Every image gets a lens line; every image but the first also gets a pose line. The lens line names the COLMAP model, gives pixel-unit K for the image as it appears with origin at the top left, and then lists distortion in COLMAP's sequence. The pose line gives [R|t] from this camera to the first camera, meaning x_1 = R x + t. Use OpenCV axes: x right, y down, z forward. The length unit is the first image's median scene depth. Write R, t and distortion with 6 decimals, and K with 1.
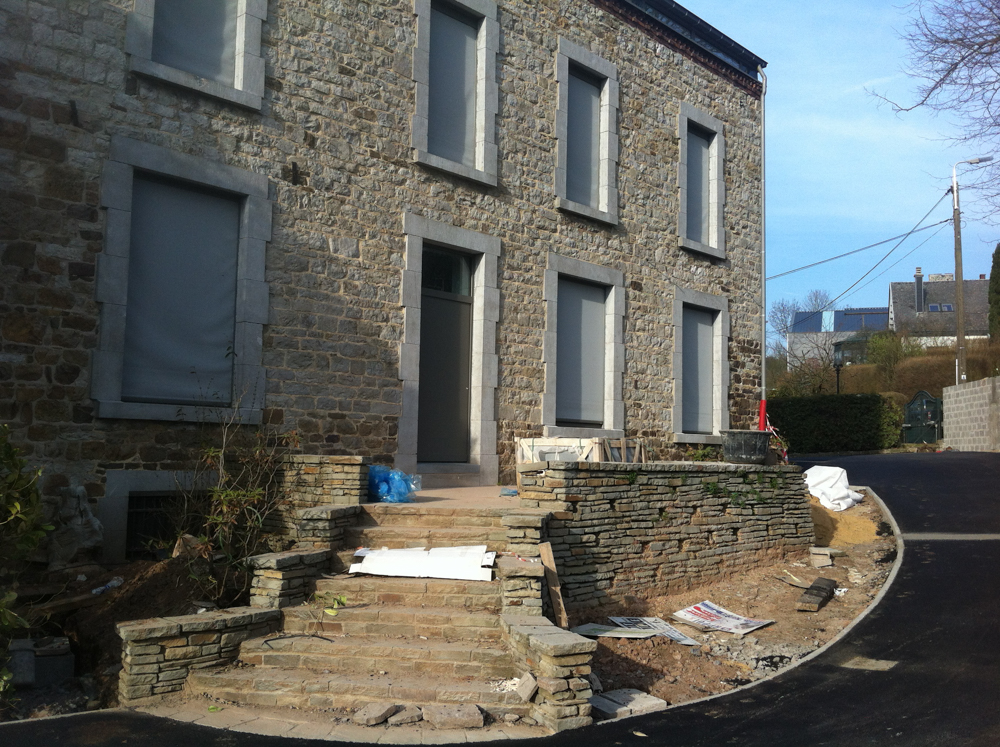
lens RADIAL K [[962.5, 0, 496.9], [0, 962.5, 371.0], [0, 0, 1]] dist [0.102216, -0.312158]
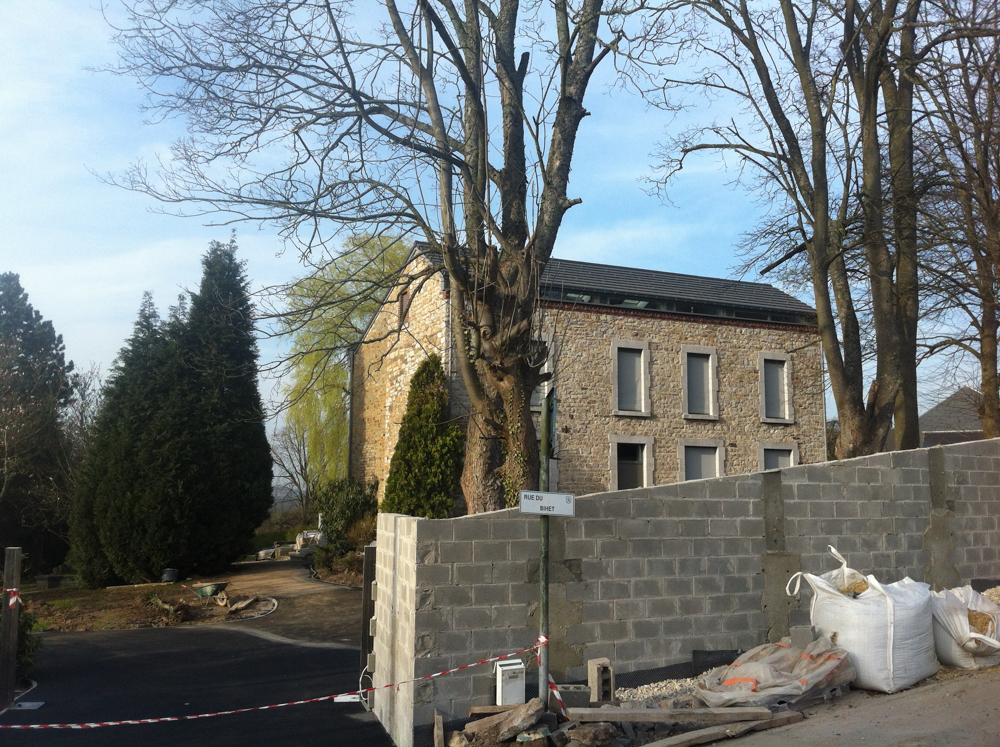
lens RADIAL K [[962.5, 0, 496.9], [0, 962.5, 371.0], [0, 0, 1]] dist [0.102216, -0.312158]
pose [[0.923002, -0.065104, -0.379247, 0.554981], [0.043535, 0.996923, -0.065184, -0.152695], [0.382324, 0.043655, 0.922997, -1.385139]]
